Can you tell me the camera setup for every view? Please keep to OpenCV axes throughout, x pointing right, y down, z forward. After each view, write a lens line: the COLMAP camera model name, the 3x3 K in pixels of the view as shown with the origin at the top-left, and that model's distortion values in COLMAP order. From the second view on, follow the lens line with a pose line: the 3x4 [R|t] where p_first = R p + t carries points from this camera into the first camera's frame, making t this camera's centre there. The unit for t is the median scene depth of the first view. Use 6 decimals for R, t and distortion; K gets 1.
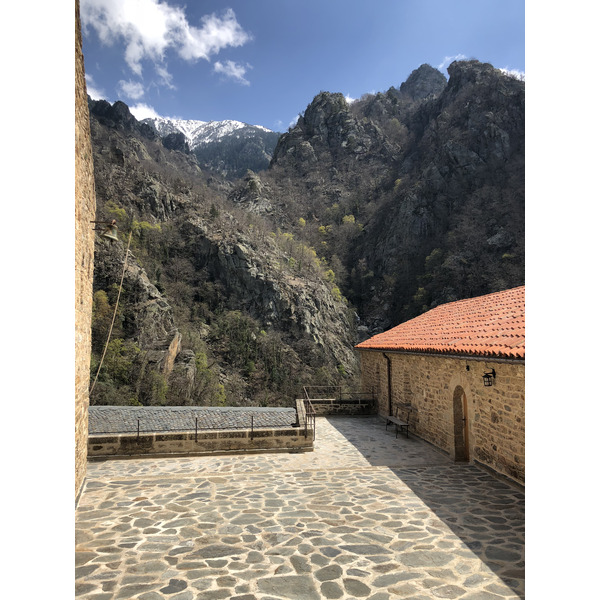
lens RADIAL K [[489.9, 0, 302.9], [0, 489.9, 298.4], [0, 0, 1]] dist [0.037896, -0.040166]
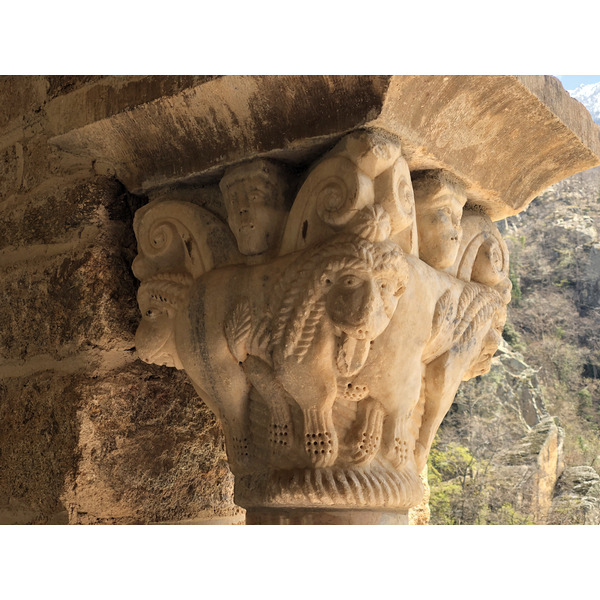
lens RADIAL K [[904.9, 0, 298.3], [0, 904.9, 300.4], [0, 0, 1]] dist [0.023501, 0.000000]
pose [[0.868022, -0.118524, -0.482173, -0.030465], [0.053631, 0.987791, -0.146264, 0.041205], [0.493622, 0.101101, 0.863780, 0.107638]]
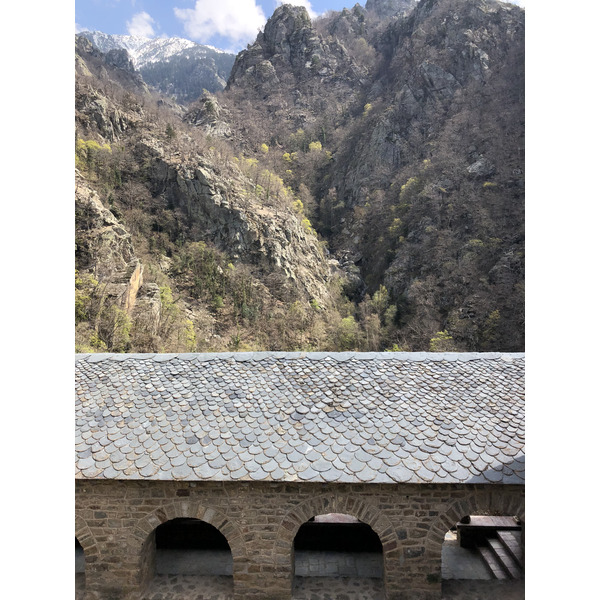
lens RADIAL K [[489.9, 0, 304.9], [0, 489.9, 300.2], [0, 0, 1]] dist [0.037896, -0.040166]
pose [[0.995576, -0.006149, 0.093762, -0.024849], [-0.006236, 0.991332, 0.131235, 0.010251], [-0.093757, -0.131239, 0.986907, 0.051265]]
